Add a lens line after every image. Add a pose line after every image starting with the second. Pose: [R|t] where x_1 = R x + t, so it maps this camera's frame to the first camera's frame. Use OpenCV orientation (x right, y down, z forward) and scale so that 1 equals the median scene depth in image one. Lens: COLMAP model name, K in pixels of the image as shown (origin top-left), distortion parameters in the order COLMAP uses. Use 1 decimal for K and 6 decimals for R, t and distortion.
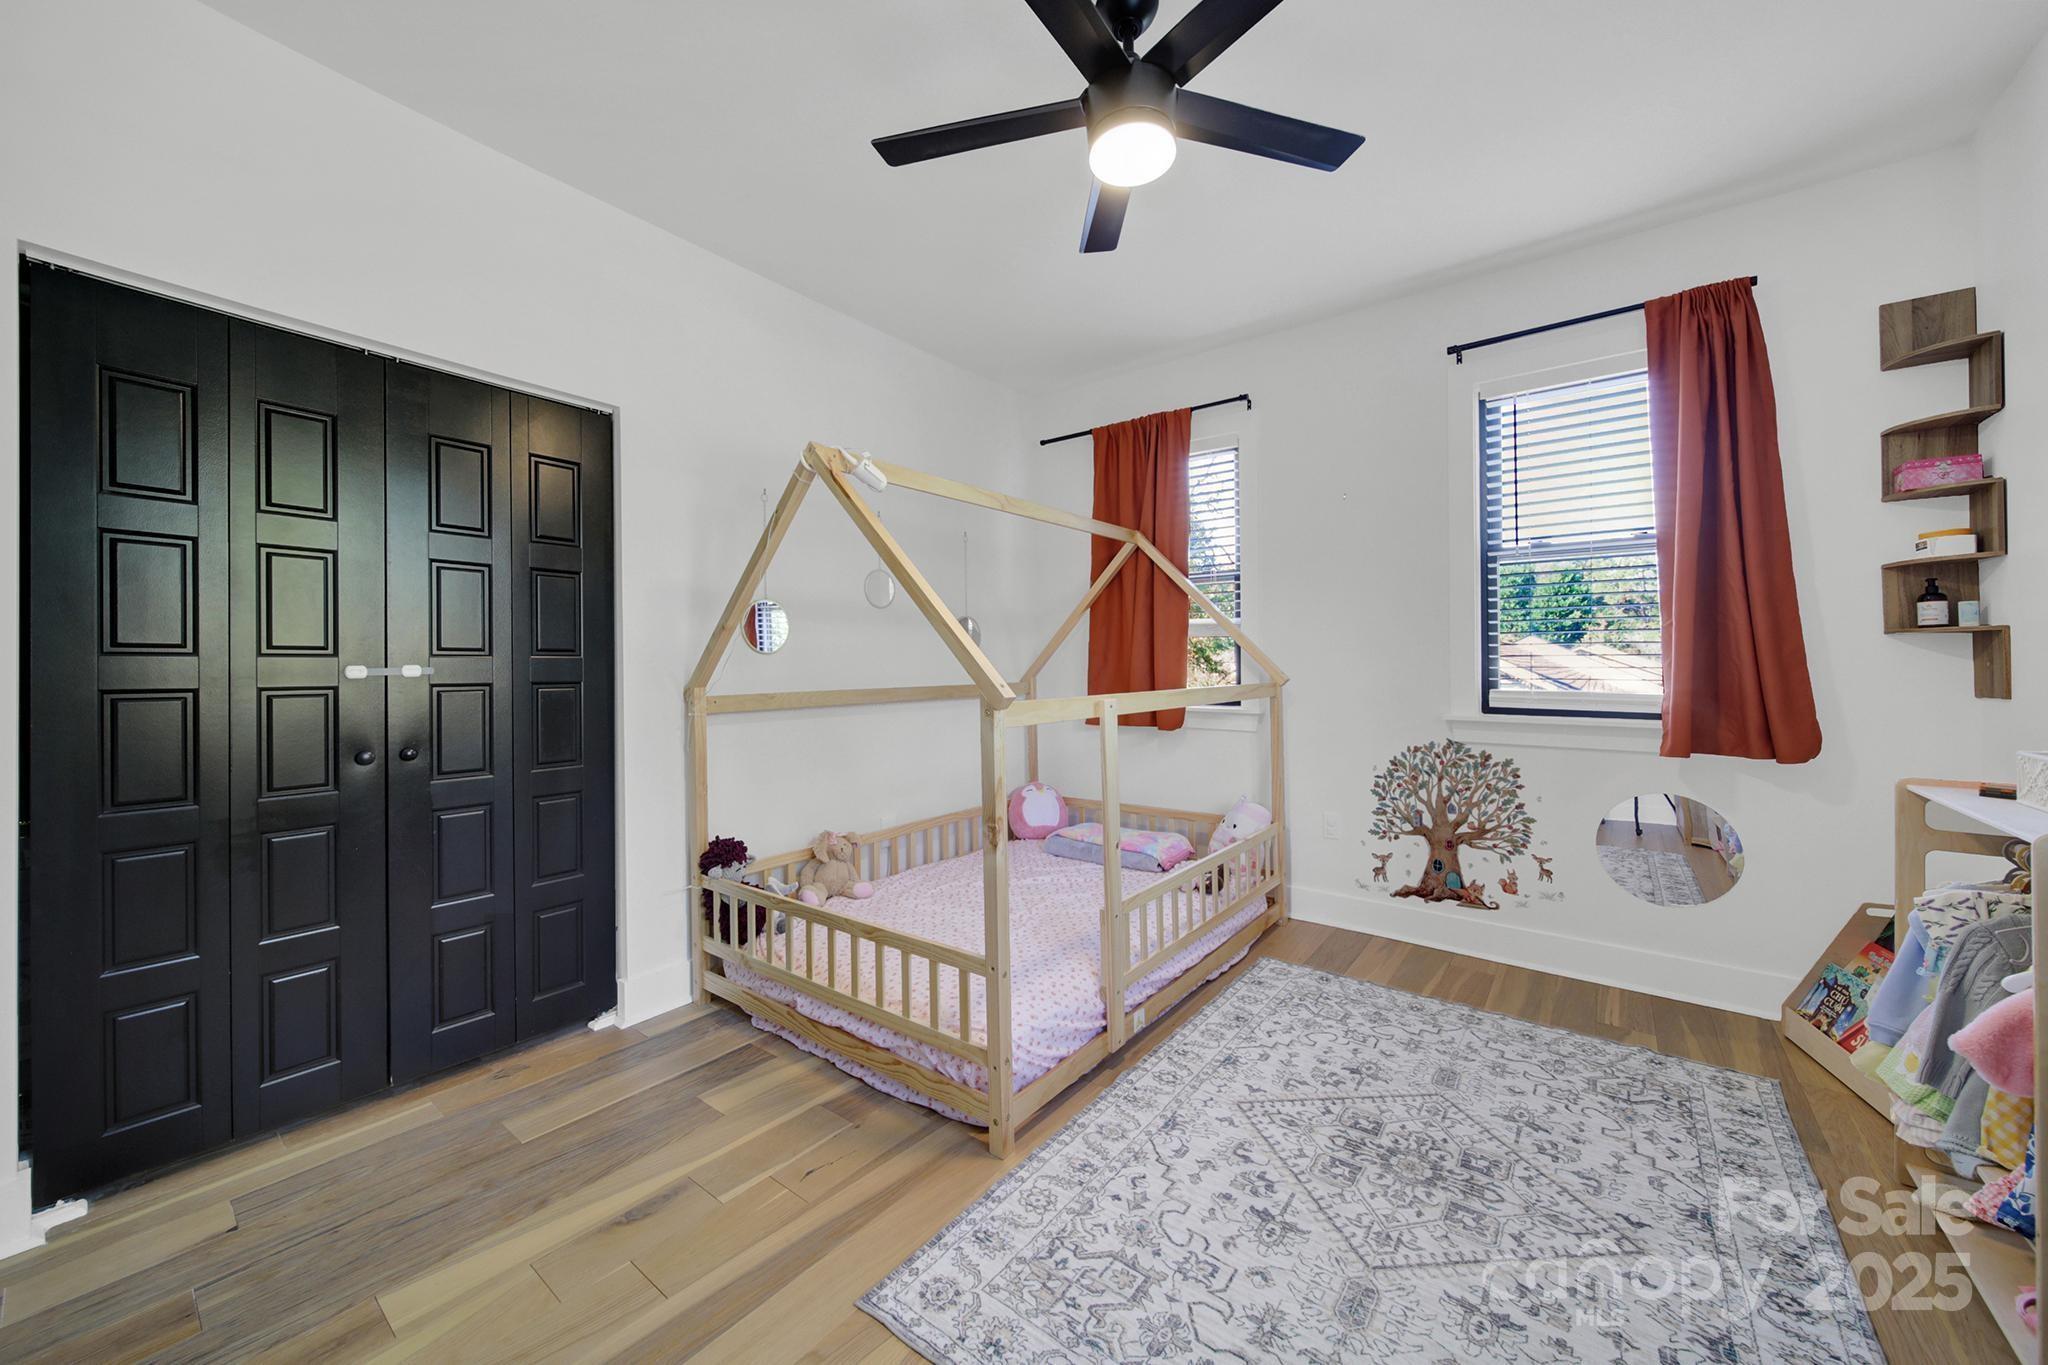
lens RADIAL K [[748.8, 0, 1024.1], [0, 748.8, 669.9], [0, 0, 1]] dist [-0.005425, -0.001034]
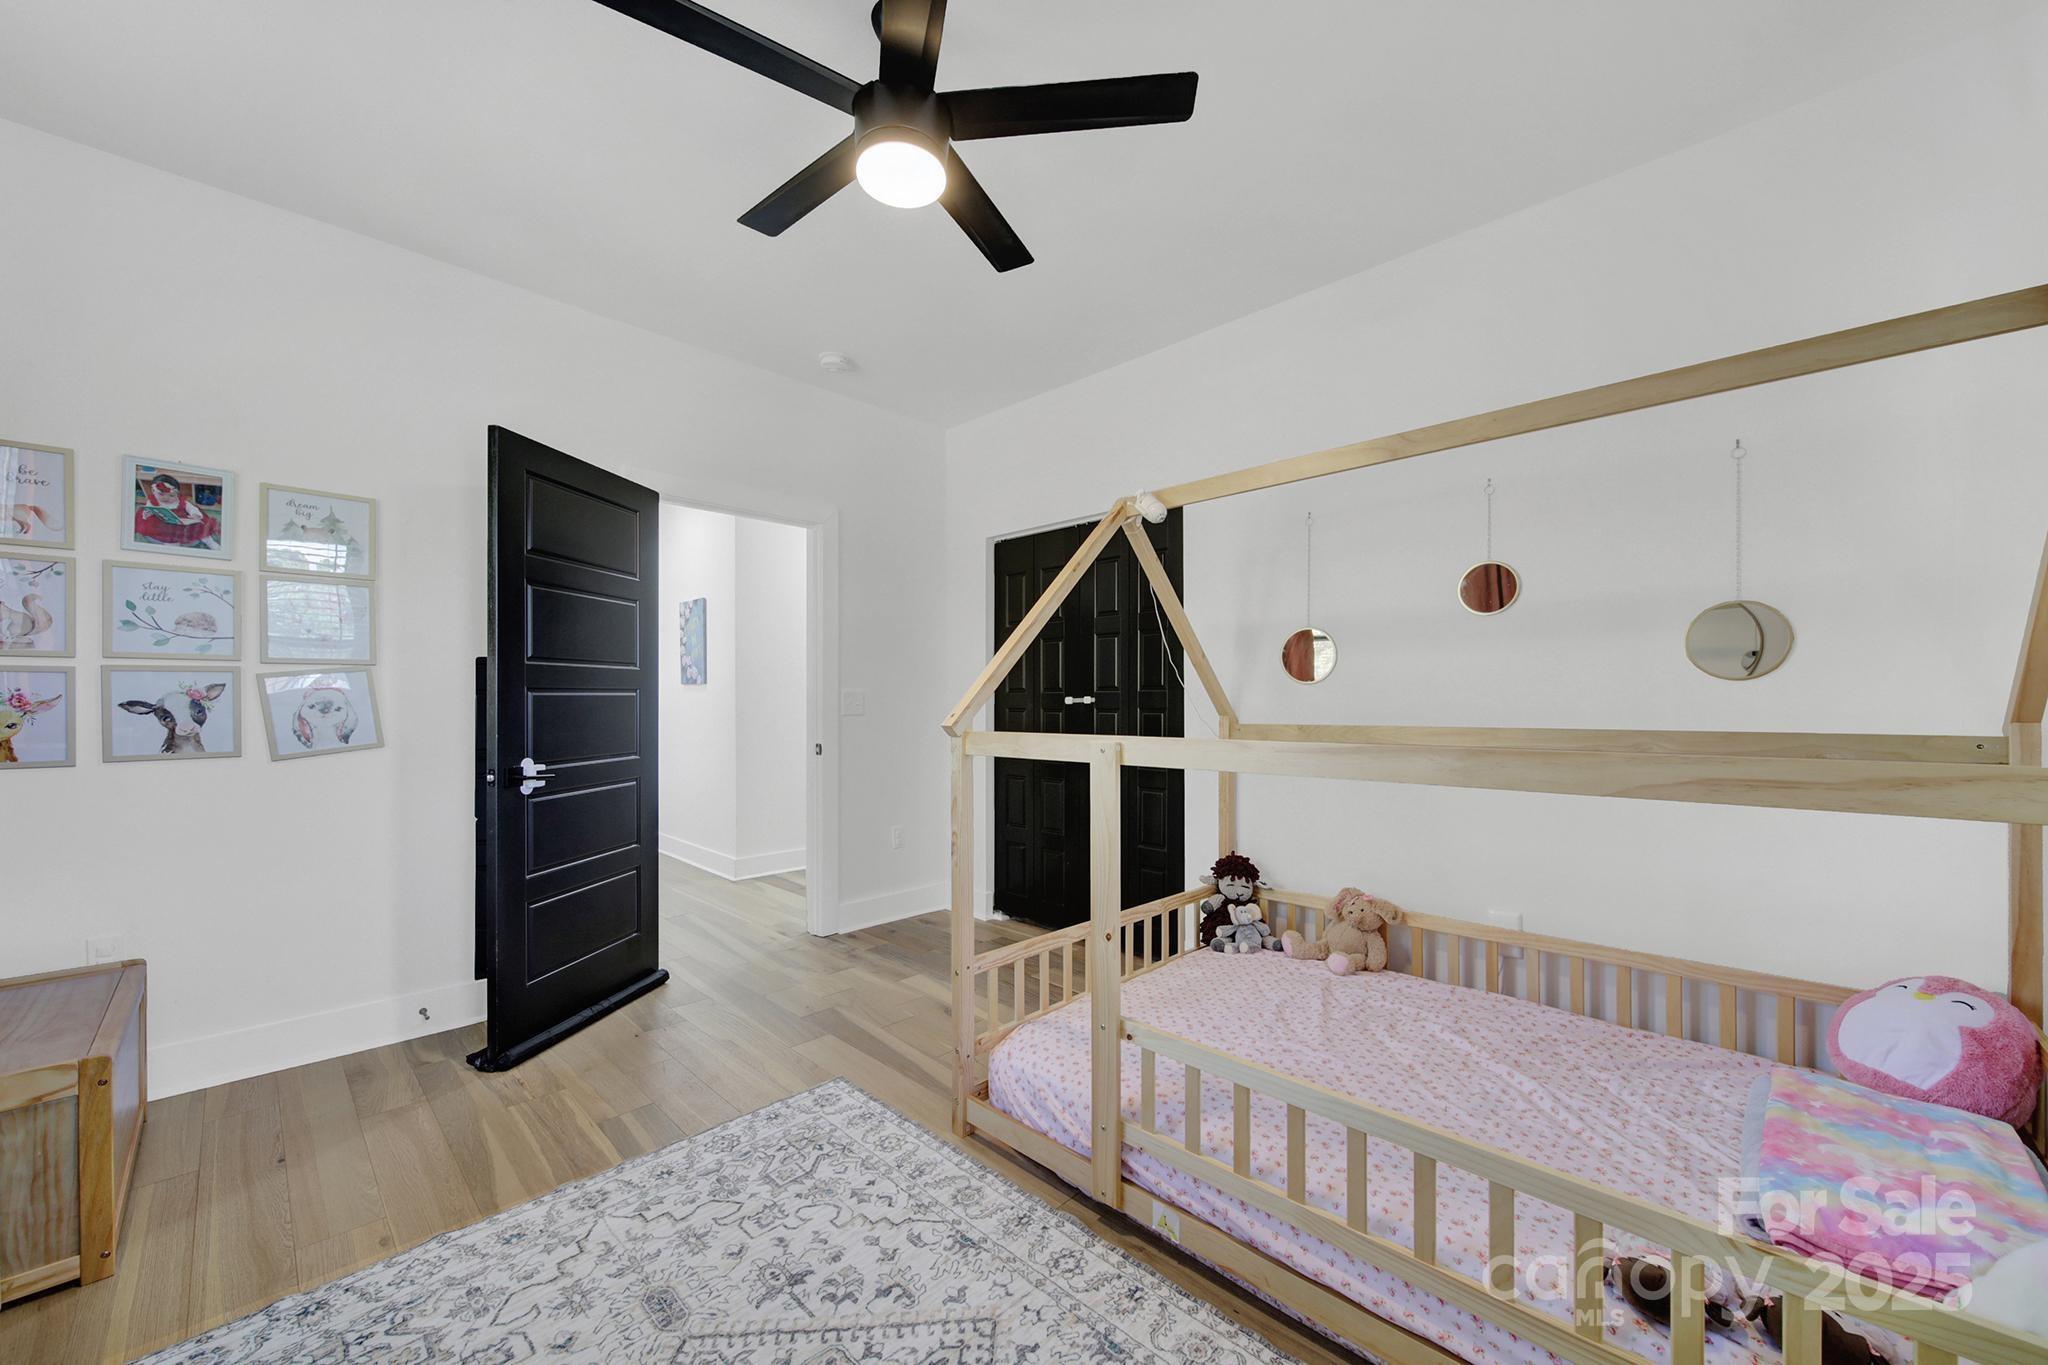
lens RADIAL K [[748.8, 0, 1020.4], [0, 748.8, 690.9], [0, 0, 1]] dist [-0.005425, -0.001034]
pose [[-0.100328, -0.002001, -0.994952, 1.221361], [-0.007354, 0.999972, -0.001270, -0.016970], [0.994927, 0.007189, -0.100340, 1.352885]]
